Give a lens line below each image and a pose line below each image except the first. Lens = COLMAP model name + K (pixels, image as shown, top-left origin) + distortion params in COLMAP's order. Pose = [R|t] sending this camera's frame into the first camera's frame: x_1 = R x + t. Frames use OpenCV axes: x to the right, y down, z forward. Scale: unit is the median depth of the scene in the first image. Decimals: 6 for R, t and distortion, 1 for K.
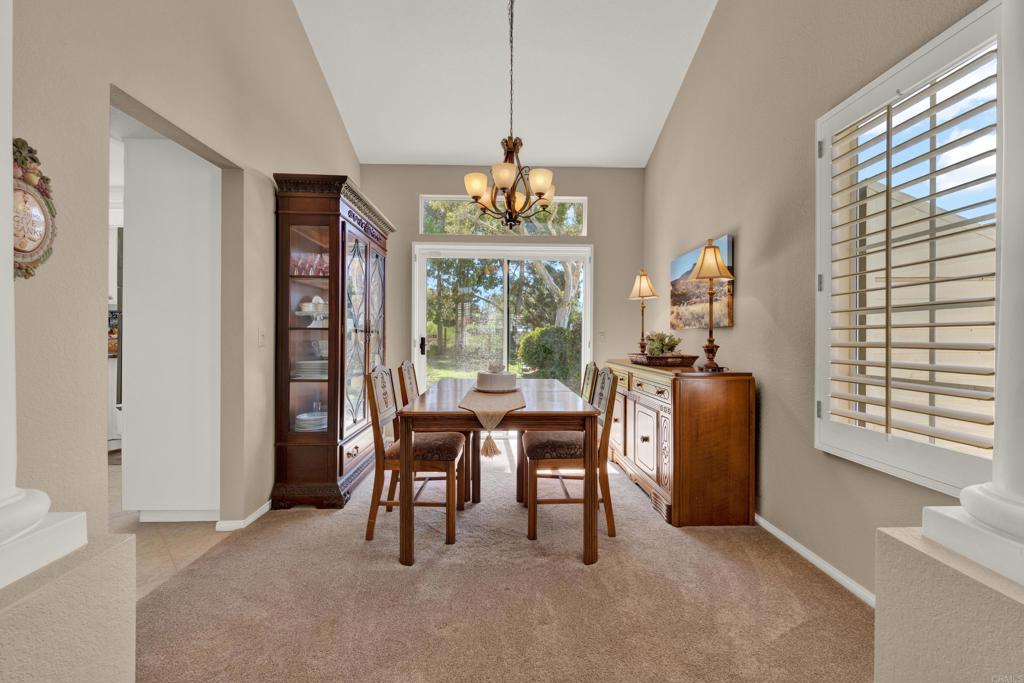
lens RADIAL K [[404.8, 0, 513.3], [0, 404.8, 342.0], [0, 0, 1]] dist [-0.001732, -0.002205]
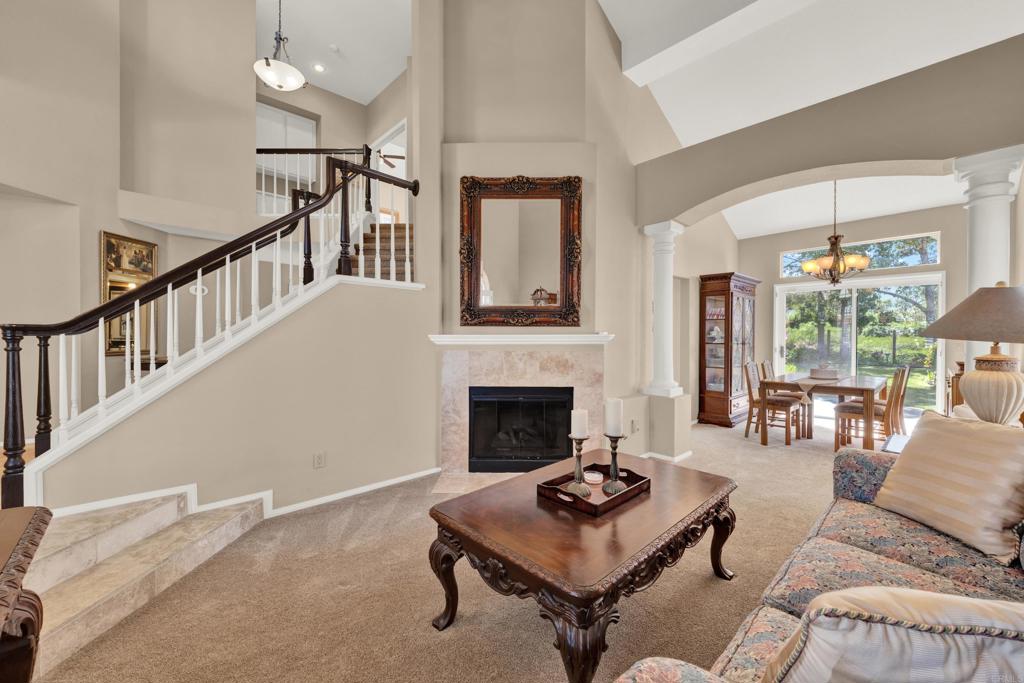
lens RADIAL K [[404.8, 0, 511.4], [0, 404.8, 339.4], [0, 0, 1]] dist [-0.001732, -0.002205]
pose [[0.660805, -0.001567, -0.750556, 0.383094], [-0.004623, 0.999970, -0.006158, -0.035541], [0.750543, 0.007539, 0.660778, -1.201260]]
